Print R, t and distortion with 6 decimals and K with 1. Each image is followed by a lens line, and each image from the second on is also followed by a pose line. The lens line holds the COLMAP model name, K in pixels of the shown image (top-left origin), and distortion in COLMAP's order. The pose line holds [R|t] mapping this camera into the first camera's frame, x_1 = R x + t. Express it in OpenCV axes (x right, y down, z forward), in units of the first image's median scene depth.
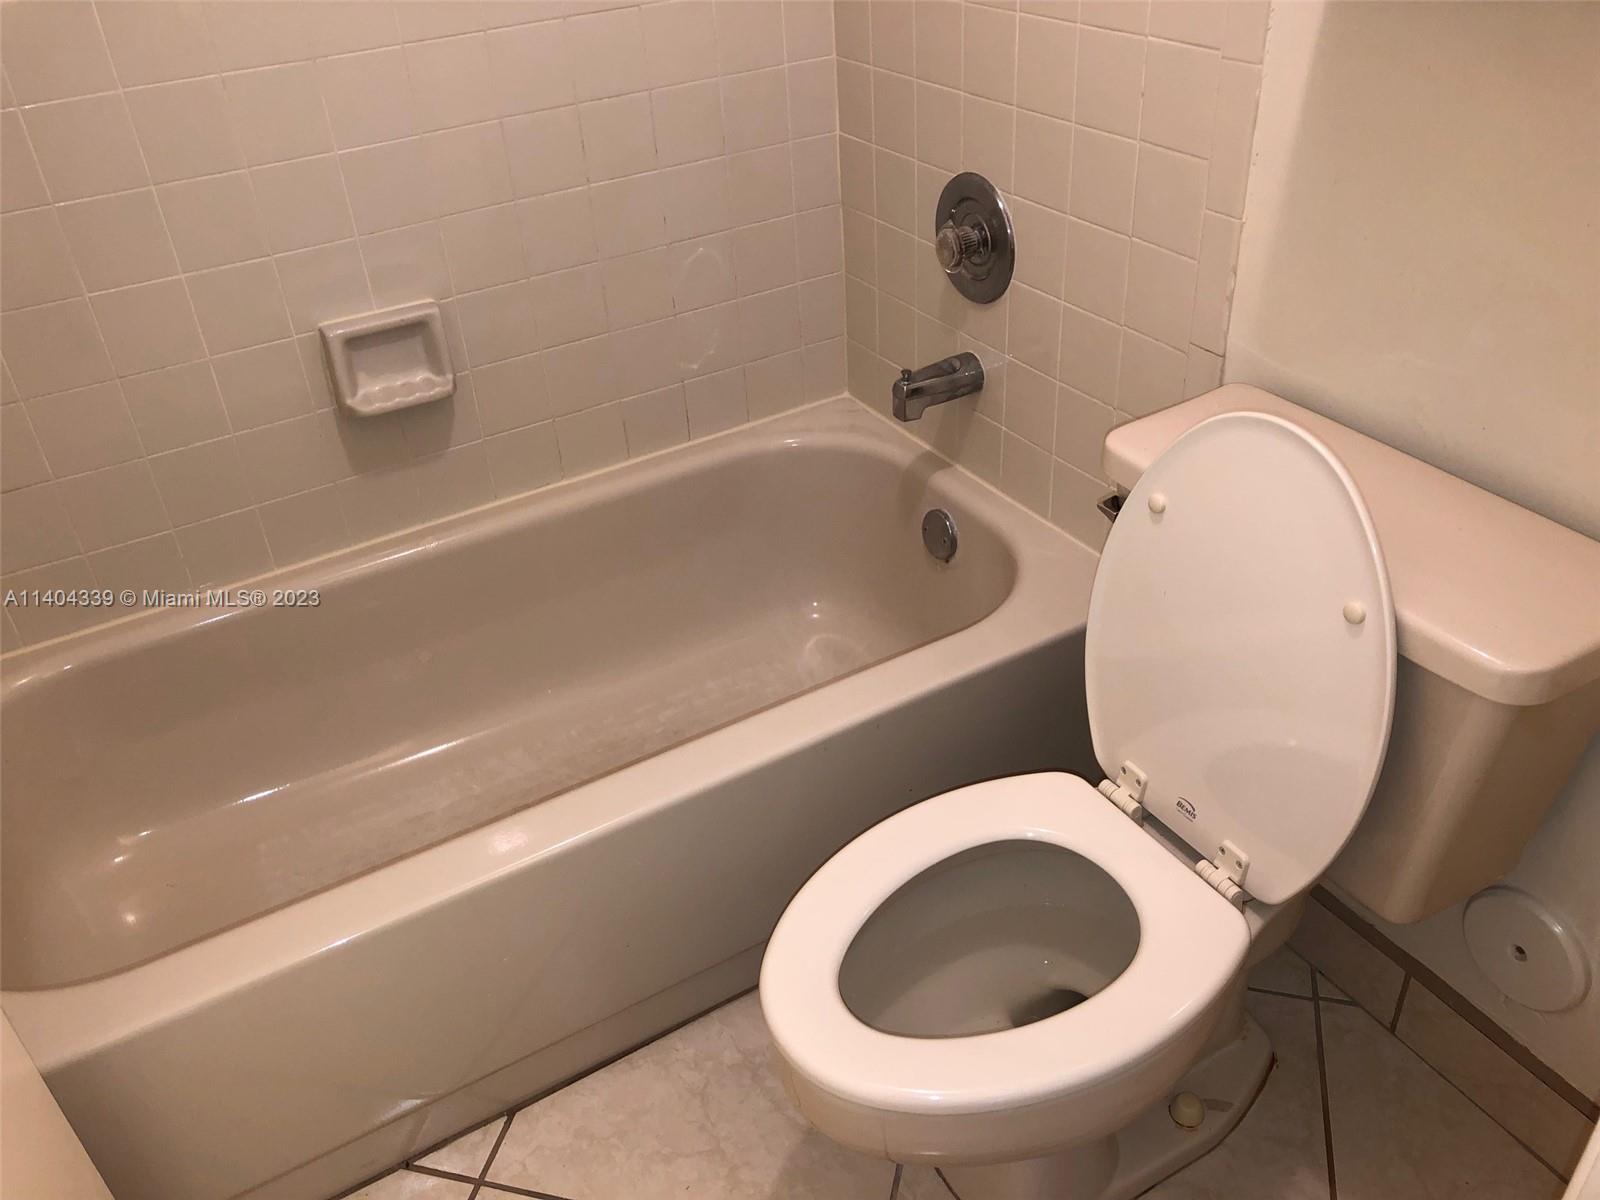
lens RADIAL K [[1332.1, 0, 800.1], [0, 1332.1, 589.2], [0, 0, 1]] dist [0.042214, -0.005747]
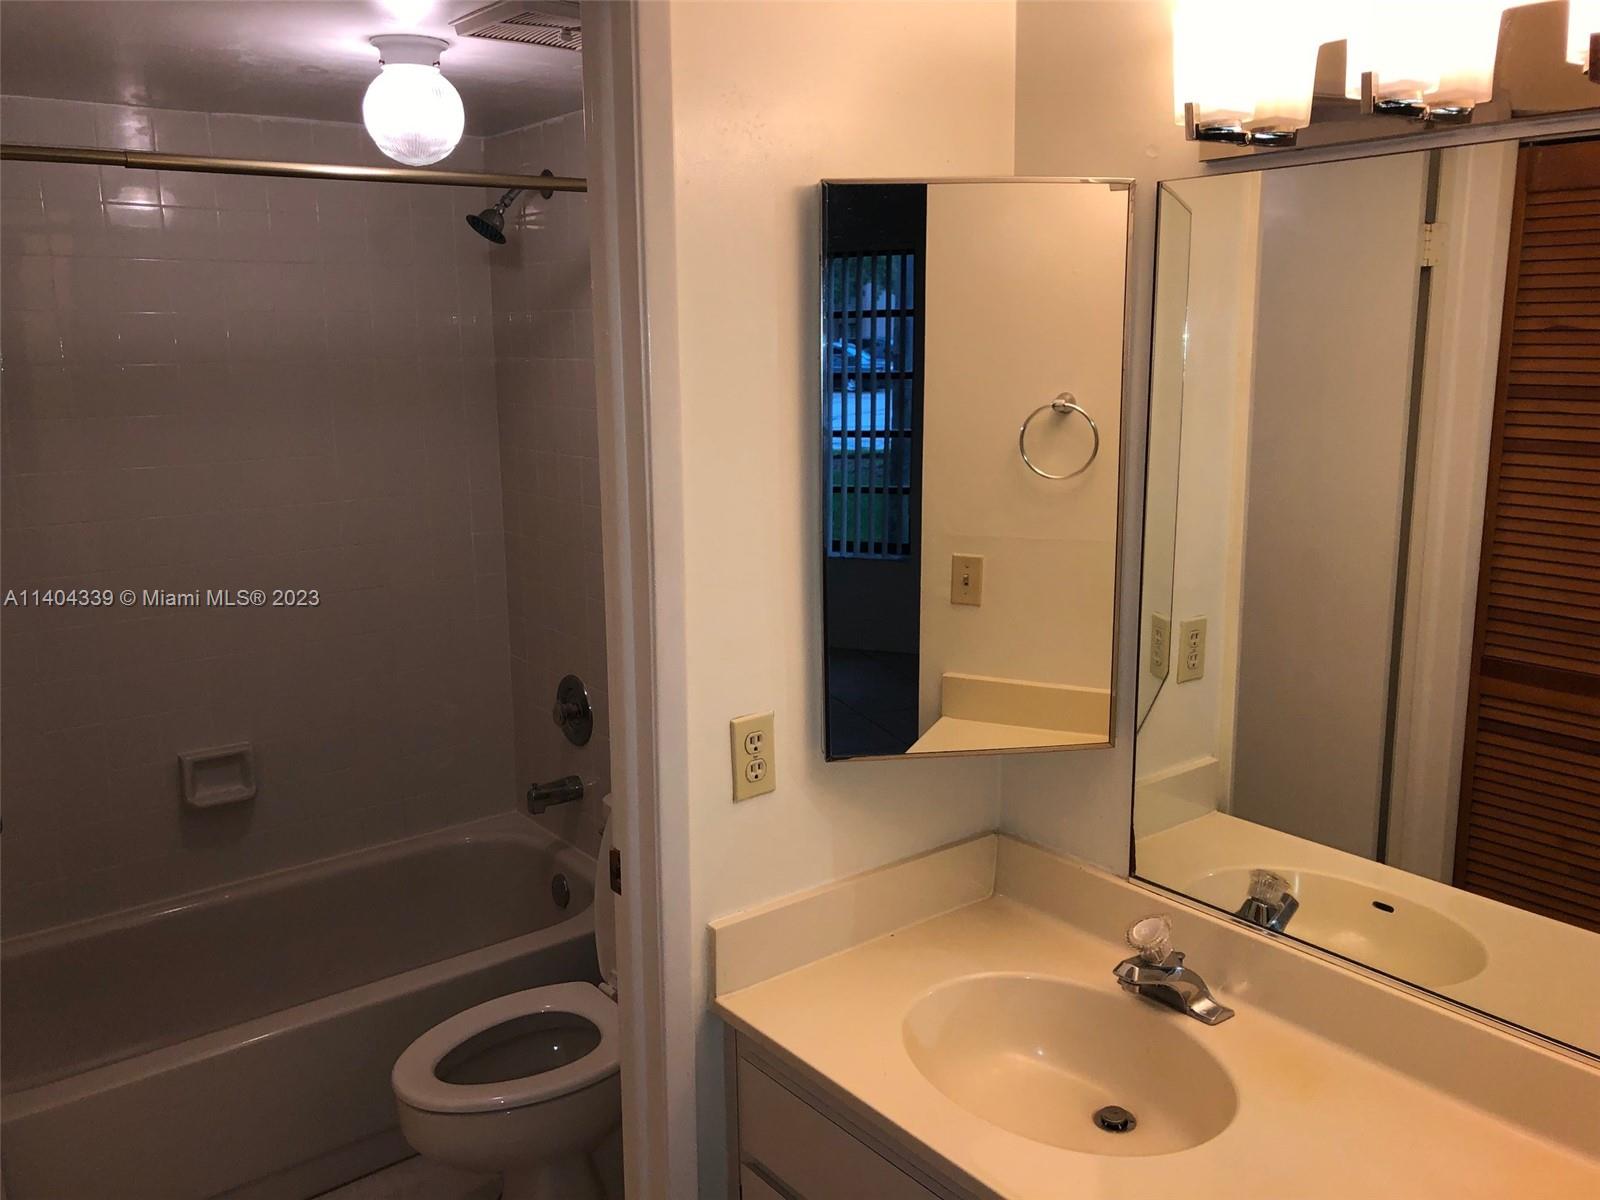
lens RADIAL K [[1332.1, 0, 800.1], [0, 1332.1, 589.2], [0, 0, 1]] dist [0.042214, -0.005747]
pose [[0.990264, 0.021613, 0.137513, 0.180856], [0.031794, 0.926643, -0.374595, 0.265255], [-0.135522, 0.375320, 0.916934, -0.735605]]
